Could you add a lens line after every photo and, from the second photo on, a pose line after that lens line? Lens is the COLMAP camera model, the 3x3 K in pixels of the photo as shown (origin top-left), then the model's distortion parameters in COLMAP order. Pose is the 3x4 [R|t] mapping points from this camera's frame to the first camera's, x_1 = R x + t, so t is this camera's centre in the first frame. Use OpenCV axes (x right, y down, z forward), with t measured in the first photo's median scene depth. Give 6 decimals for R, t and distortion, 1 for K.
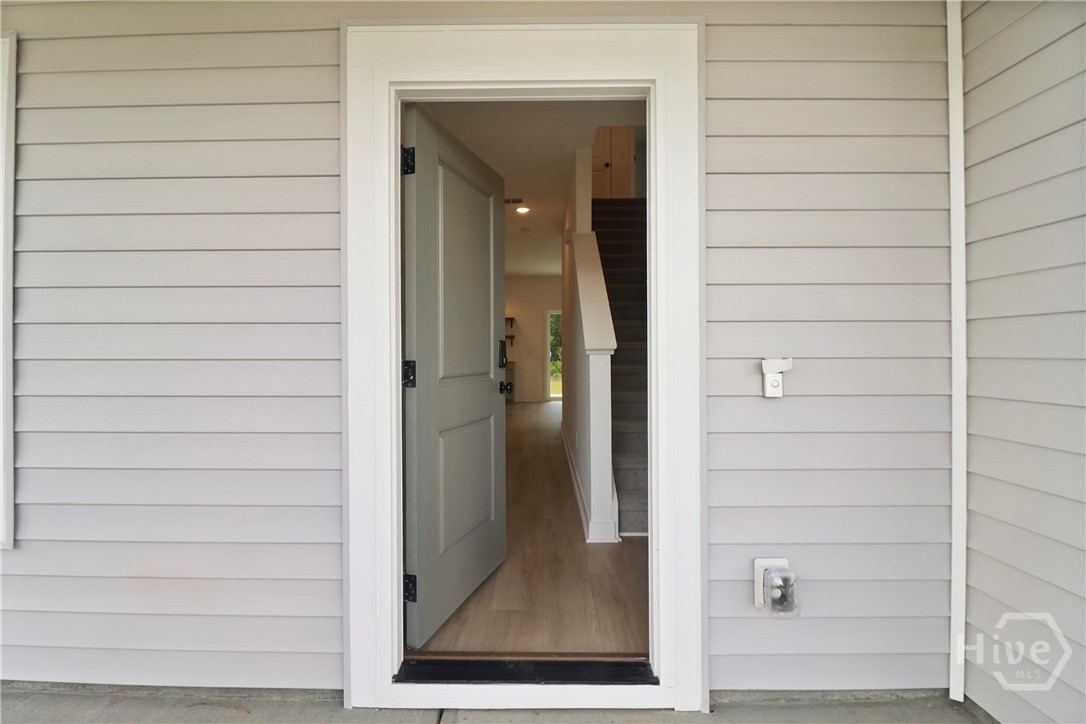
lens RADIAL K [[506.5, 0, 535.6], [0, 506.5, 357.5], [0, 0, 1]] dist [-0.018347, -0.000387]
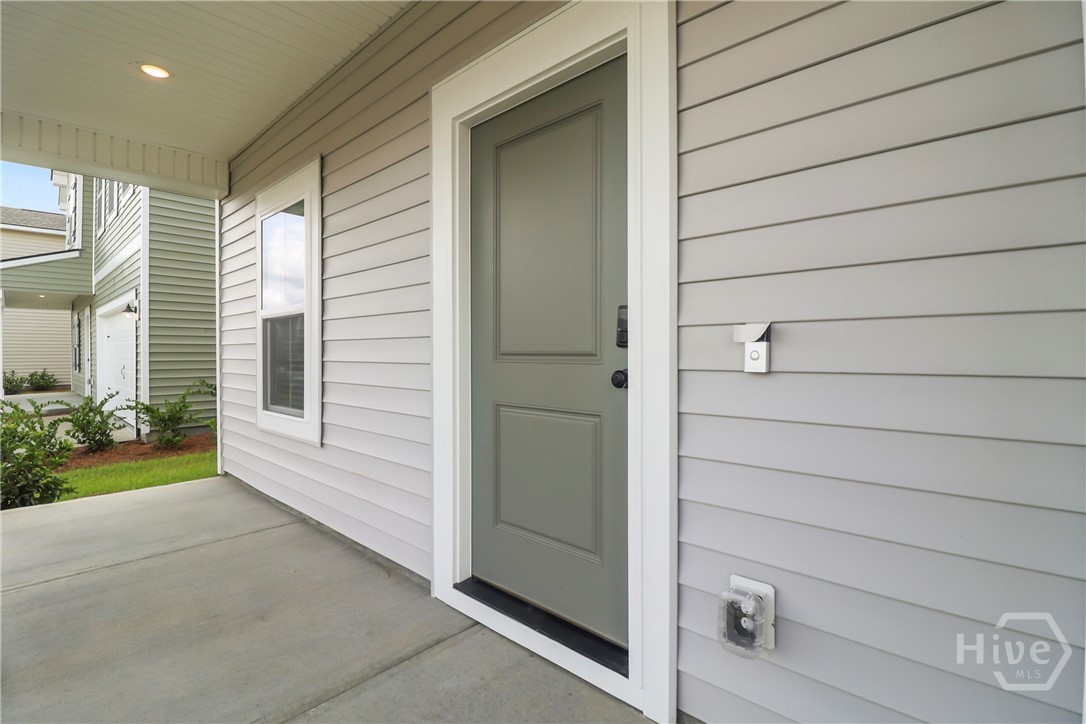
lens RADIAL K [[506.5, 0, 535.6], [0, 506.5, 357.5], [0, 0, 1]] dist [-0.018347, -0.000387]
pose [[0.733599, 0.006825, -0.679548, 0.745068], [-0.001850, 0.999966, 0.008045, 0.049297], [0.679580, -0.004645, 0.733587, 0.201136]]
